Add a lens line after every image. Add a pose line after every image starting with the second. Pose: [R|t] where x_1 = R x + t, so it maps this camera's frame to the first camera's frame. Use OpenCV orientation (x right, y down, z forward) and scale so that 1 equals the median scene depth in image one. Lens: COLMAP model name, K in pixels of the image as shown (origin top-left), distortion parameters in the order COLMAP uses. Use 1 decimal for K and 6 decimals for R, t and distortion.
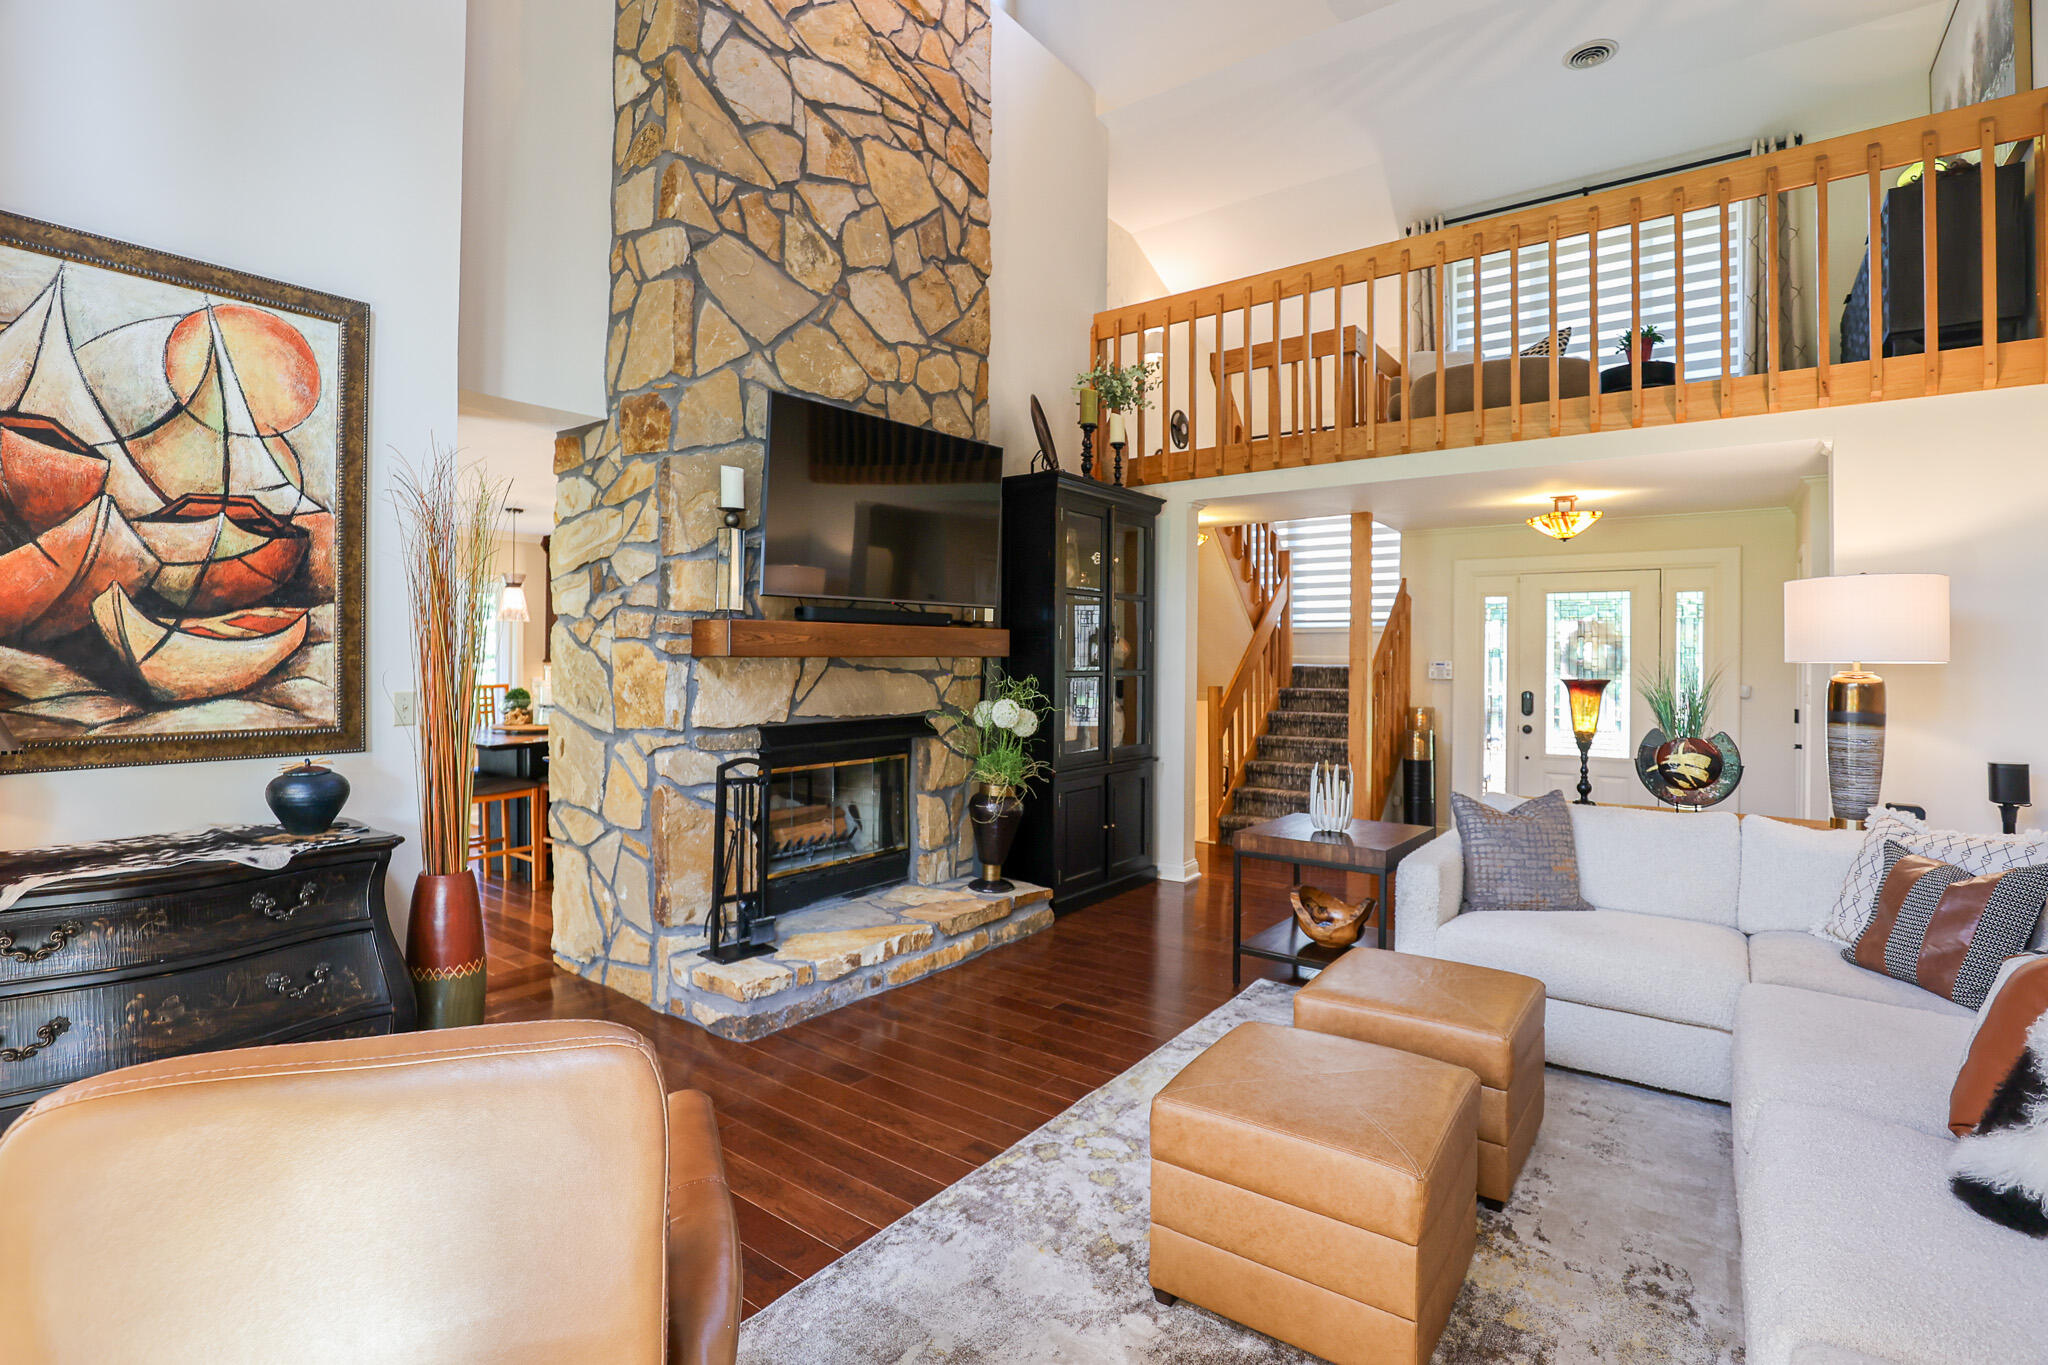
lens RADIAL K [[961.8, 0, 1000.7], [0, 961.8, 643.4], [0, 0, 1]] dist [-0.023023, 0.000007]
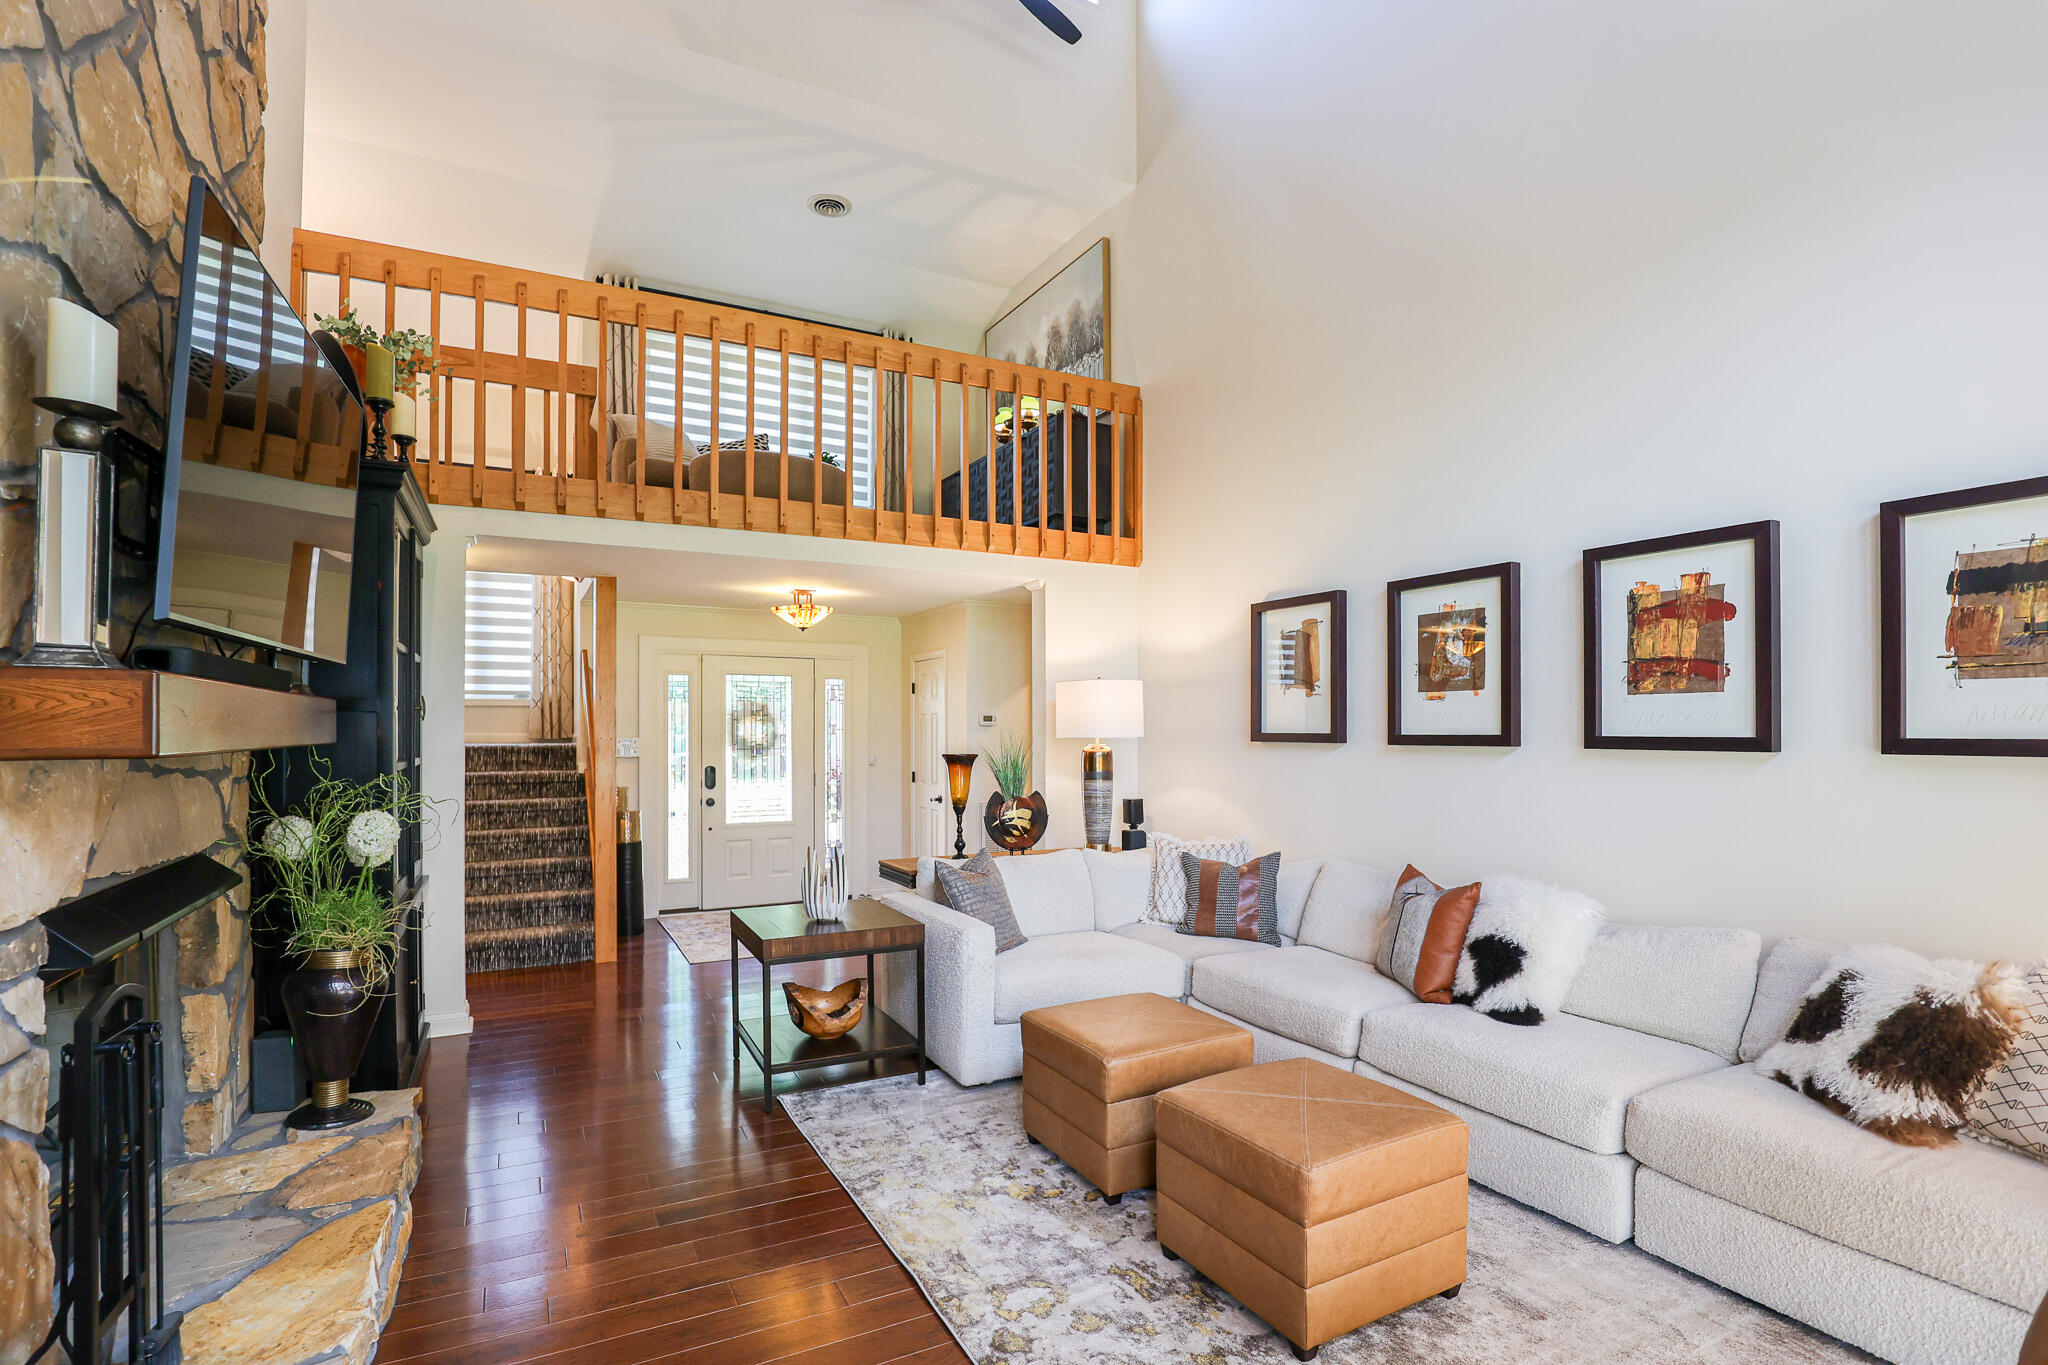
lens RADIAL K [[961.8, 0, 1015.5], [0, 961.8, 725.4], [0, 0, 1]] dist [-0.023023, 0.000007]
pose [[0.423767, -0.000485, 0.905771, -0.412787], [-0.008897, 0.999949, 0.004698, -0.004777], [-0.905728, -0.010050, 0.423741, 0.383646]]
